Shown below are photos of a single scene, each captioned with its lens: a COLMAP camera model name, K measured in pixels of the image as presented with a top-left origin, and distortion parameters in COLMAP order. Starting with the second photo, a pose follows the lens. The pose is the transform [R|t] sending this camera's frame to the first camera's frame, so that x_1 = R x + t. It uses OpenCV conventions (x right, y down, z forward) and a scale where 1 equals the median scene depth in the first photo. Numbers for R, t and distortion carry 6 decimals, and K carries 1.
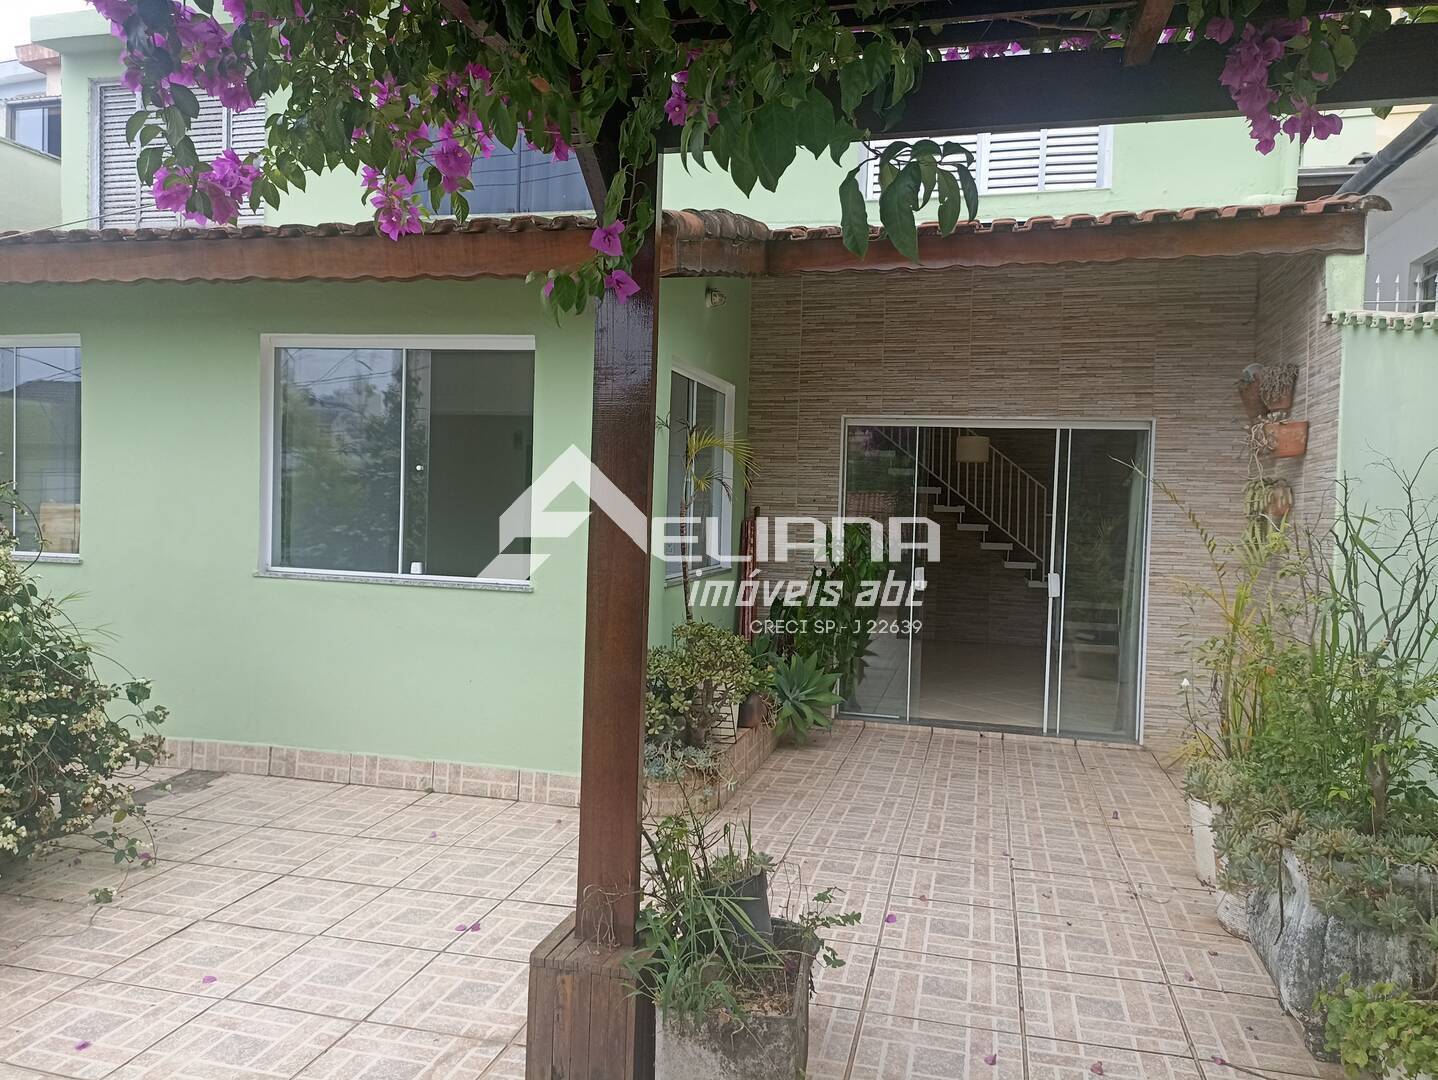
lens RADIAL K [[1058.8, 0, 715.6], [0, 1058.8, 545.2], [0, 0, 1]] dist [0.000524, -0.001523]
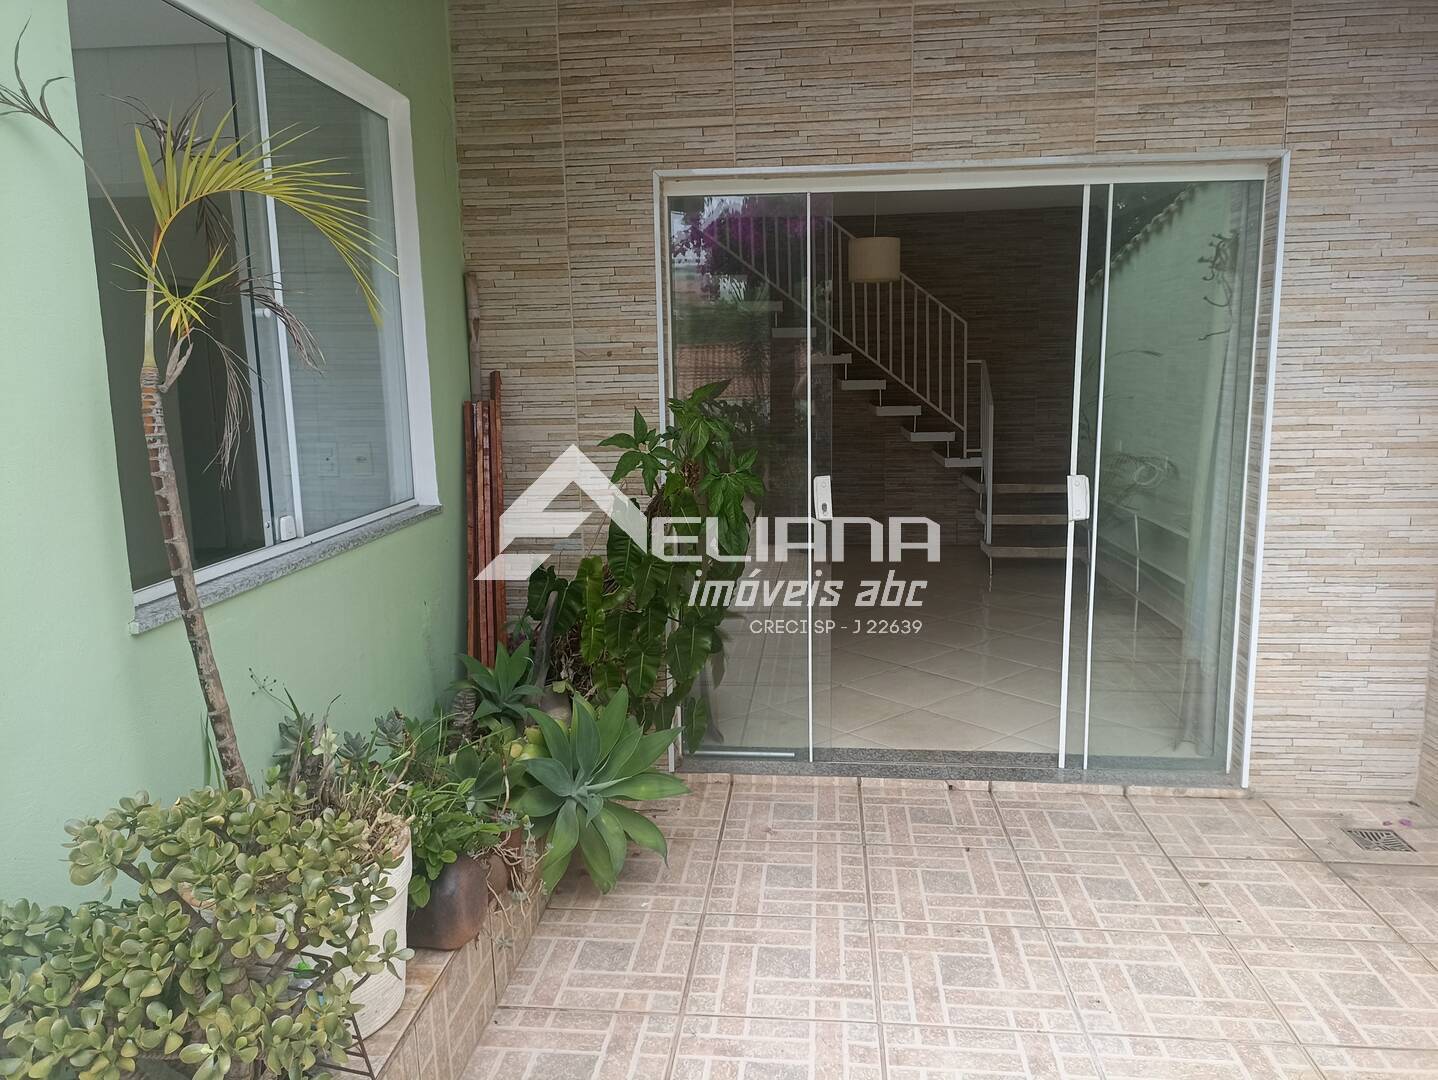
lens RADIAL K [[1058.8, 0, 723.2], [0, 1058.8, 544.6], [0, 0, 1]] dist [0.000524, -0.001523]
pose [[0.986303, -0.071339, 0.148722, 0.067082], [0.051182, 0.989495, 0.135206, -0.018323], [-0.156805, -0.125742, 0.979592, 0.505763]]
